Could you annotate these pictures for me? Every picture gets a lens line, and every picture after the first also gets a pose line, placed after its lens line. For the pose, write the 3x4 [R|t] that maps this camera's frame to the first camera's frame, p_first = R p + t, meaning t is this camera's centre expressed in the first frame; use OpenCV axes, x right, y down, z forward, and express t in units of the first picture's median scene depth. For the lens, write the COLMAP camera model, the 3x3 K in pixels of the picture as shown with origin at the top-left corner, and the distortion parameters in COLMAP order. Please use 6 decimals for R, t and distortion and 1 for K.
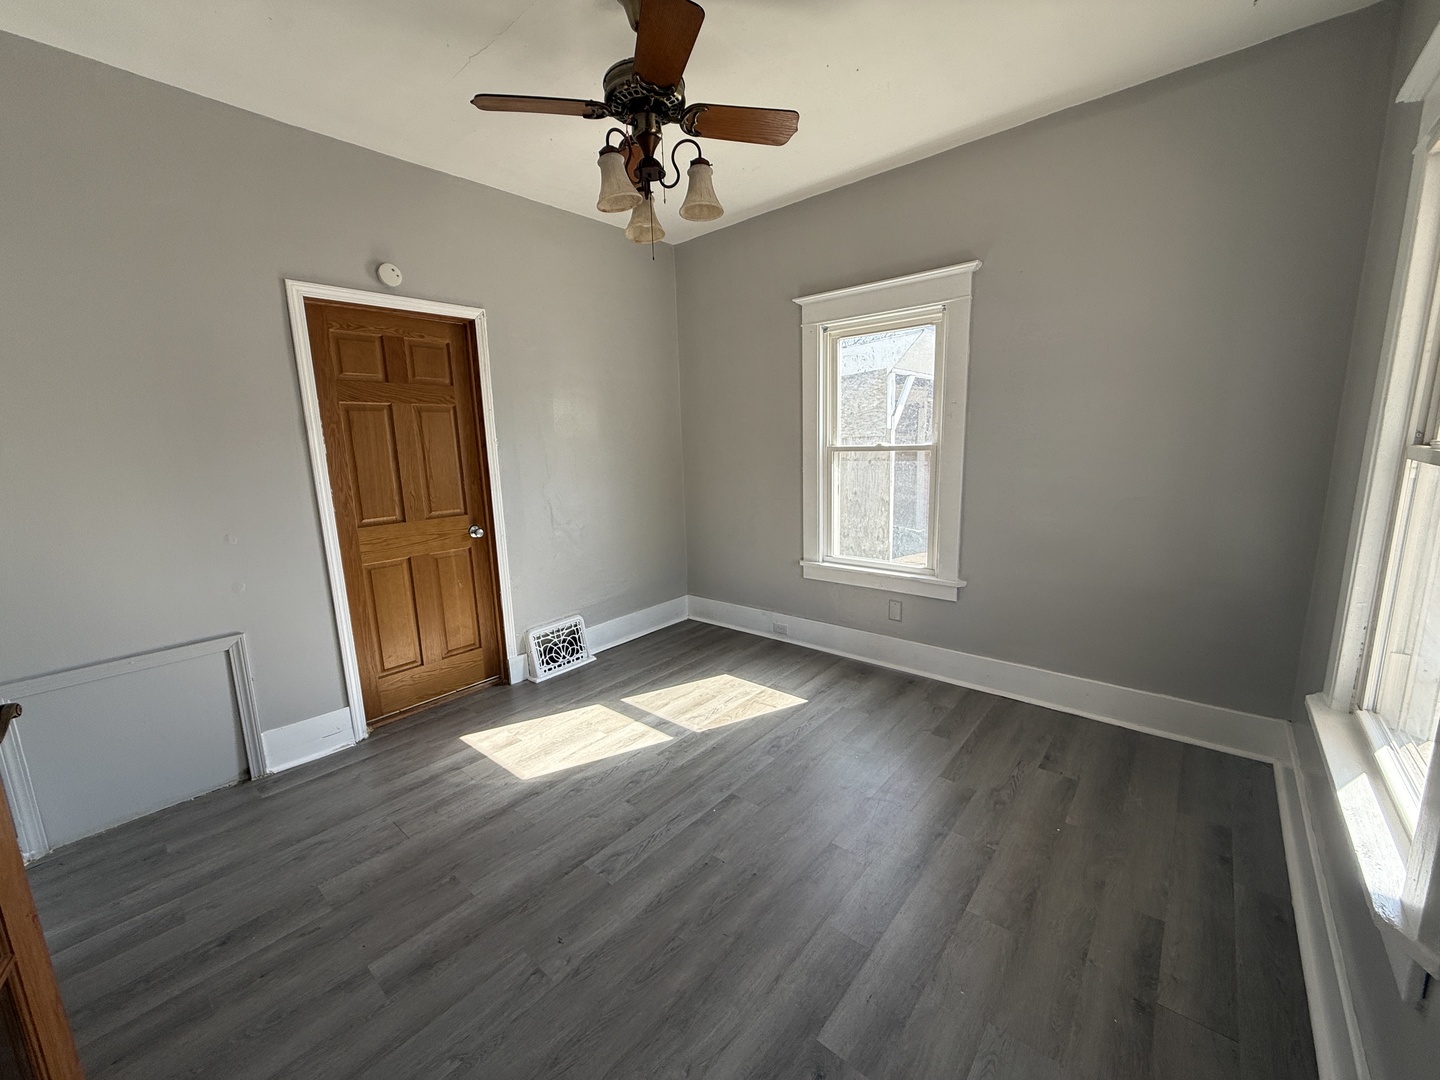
lens RADIAL K [[576.6, 0, 712.0], [0, 576.6, 543.3], [0, 0, 1]] dist [-0.003767, 0.000010]
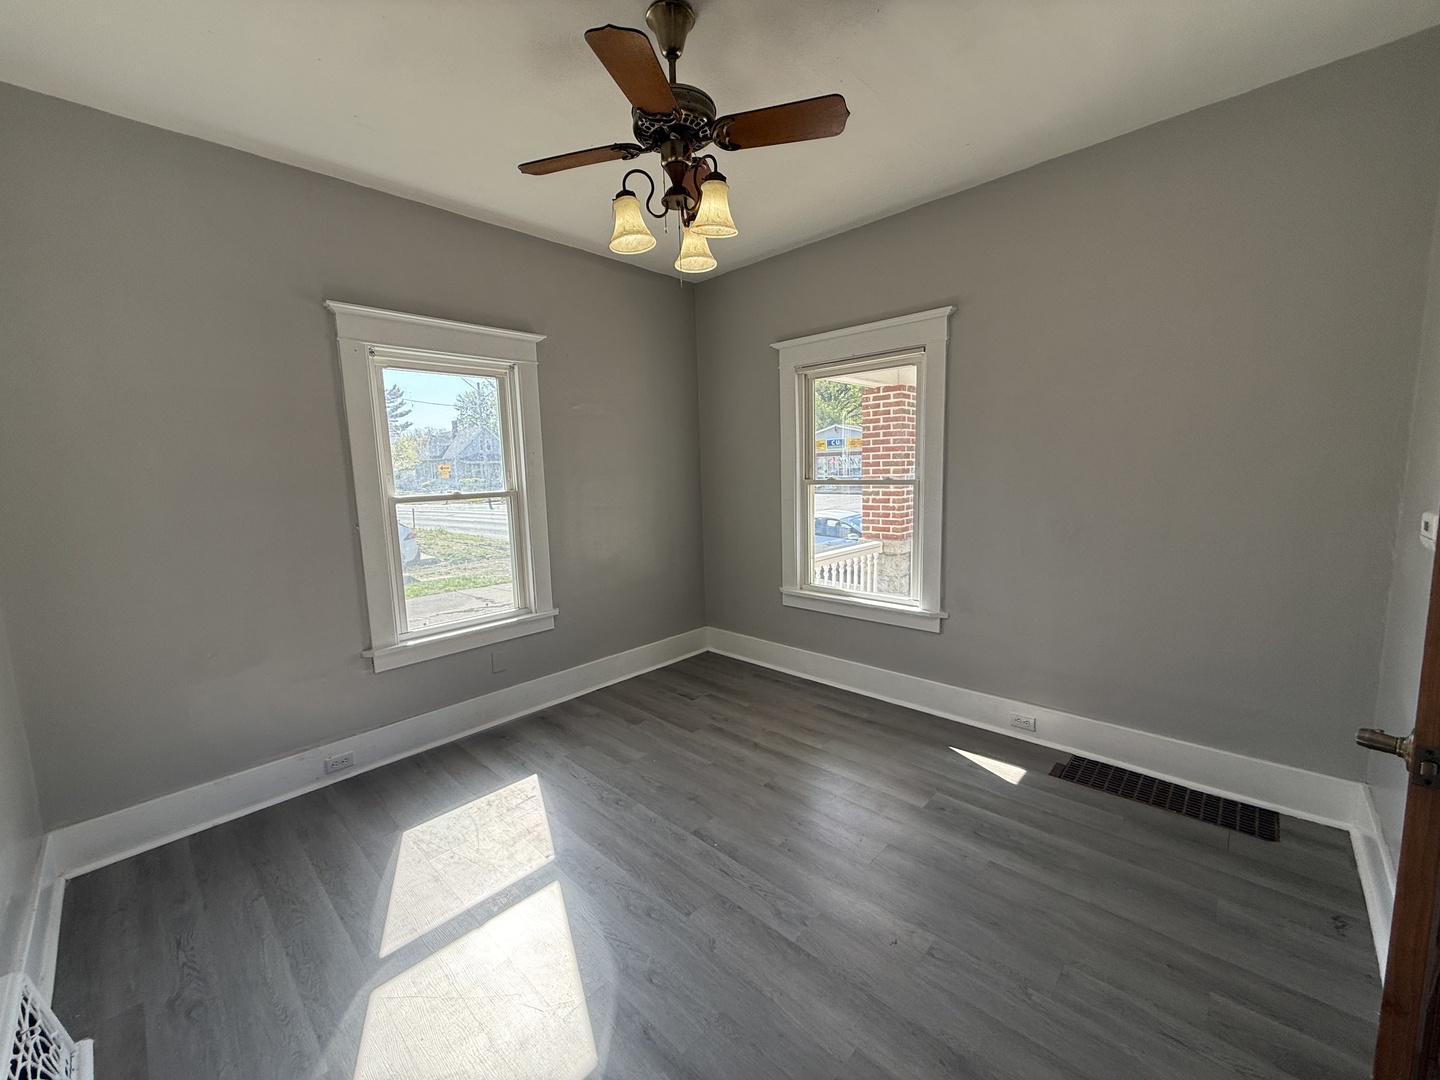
lens RADIAL K [[576.6, 0, 721.3], [0, 576.6, 546.0], [0, 0, 1]] dist [-0.003767, 0.000010]
pose [[0.031595, -0.105110, 0.993959, -0.693228], [0.209984, 0.972959, 0.096215, -0.098509], [-0.977194, 0.205676, 0.052812, 0.619247]]
